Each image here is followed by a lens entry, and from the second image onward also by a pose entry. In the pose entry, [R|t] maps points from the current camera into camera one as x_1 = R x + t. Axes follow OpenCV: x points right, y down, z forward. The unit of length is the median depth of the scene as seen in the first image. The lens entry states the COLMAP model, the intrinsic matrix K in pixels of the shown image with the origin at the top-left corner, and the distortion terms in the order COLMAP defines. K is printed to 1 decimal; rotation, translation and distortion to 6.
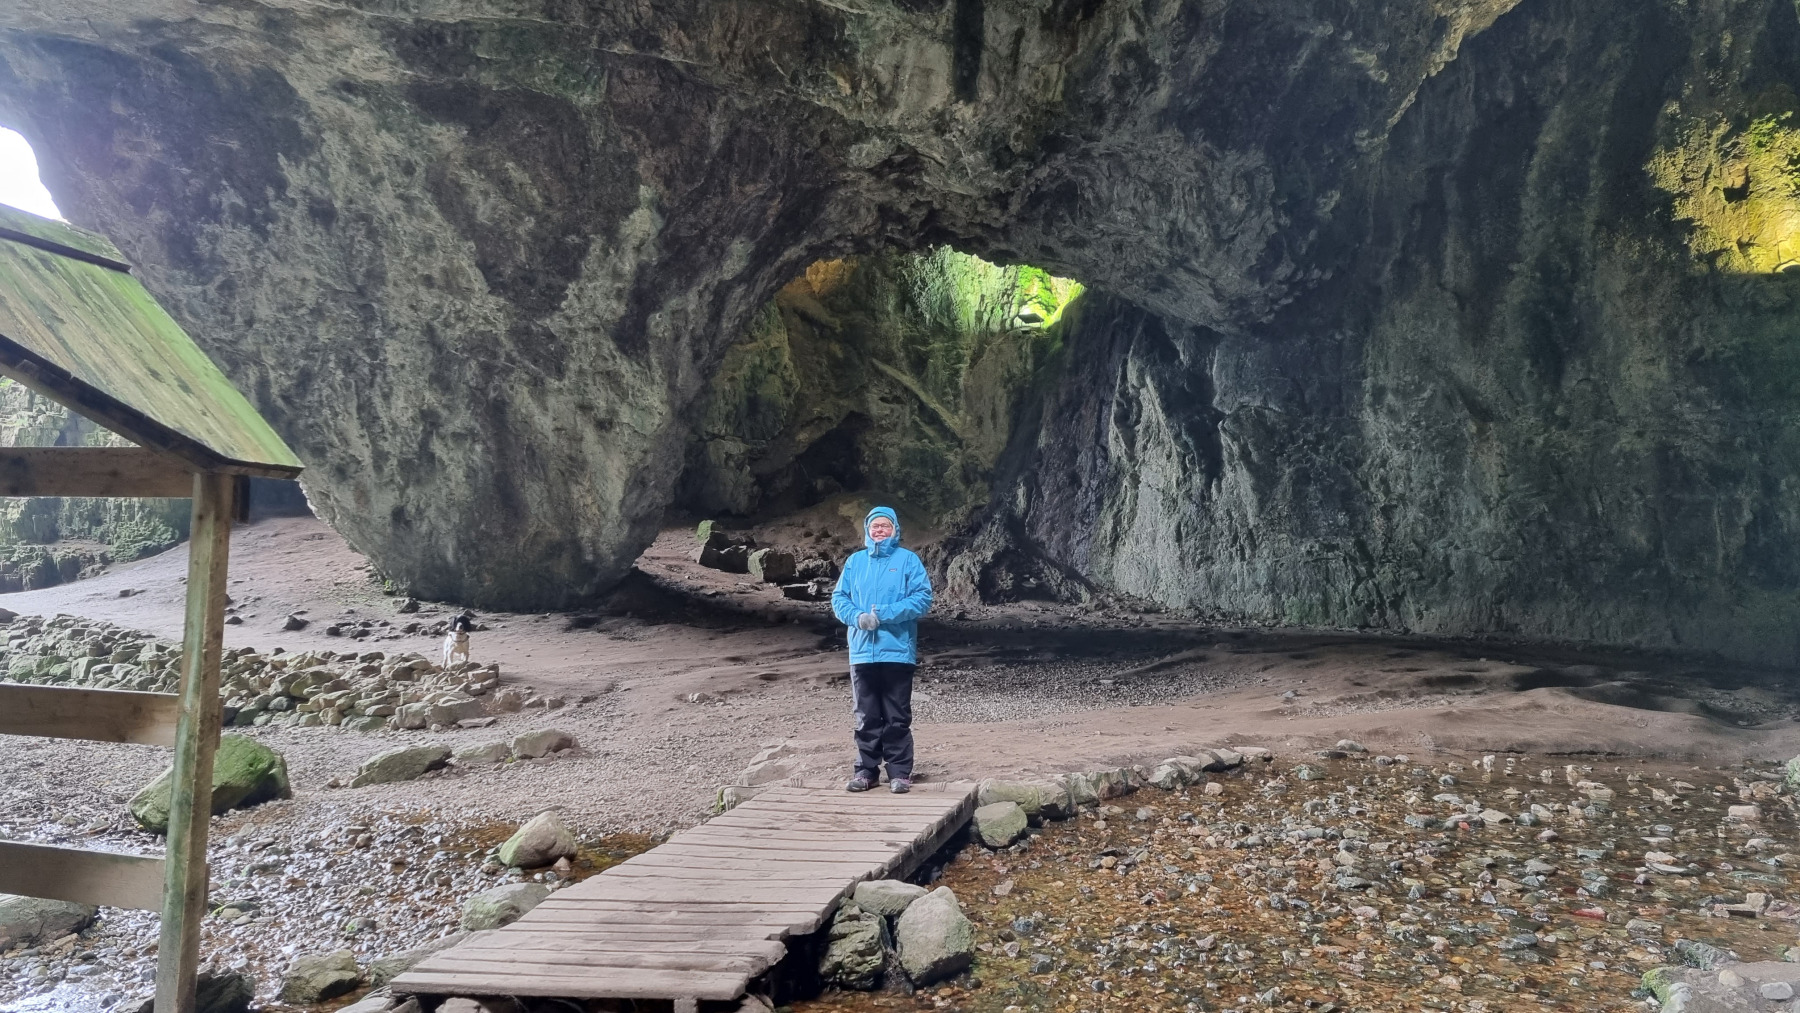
lens RADIAL K [[1339.8, 0, 897.0], [0, 1339.8, 515.5], [0, 0, 1]] dist [0.051973, -0.008578]
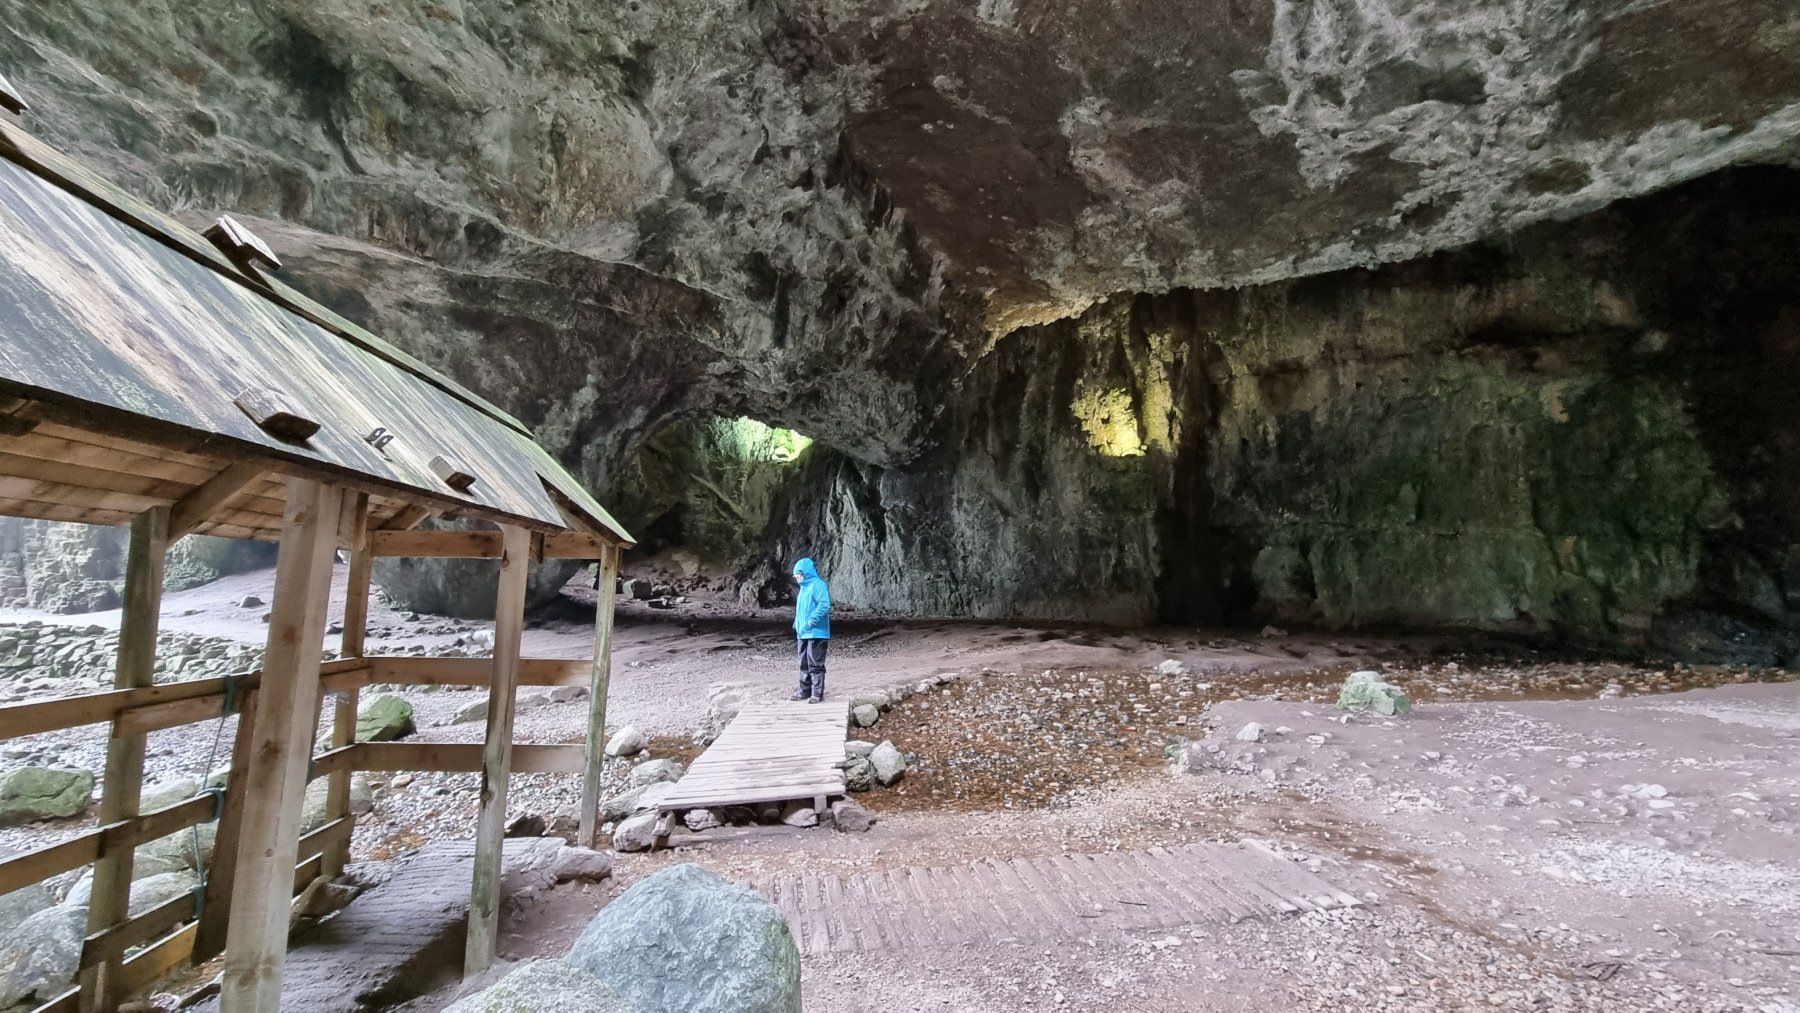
lens RADIAL K [[741.2, 0, 905.2], [0, 741.2, 500.3], [0, 0, 1]] dist [-0.003845, -0.000588]
pose [[0.939358, 0.027279, 0.341852, -0.125458], [-0.000515, 0.996942, -0.078138, -0.003612], [-0.342938, 0.073223, 0.936500, -0.046425]]
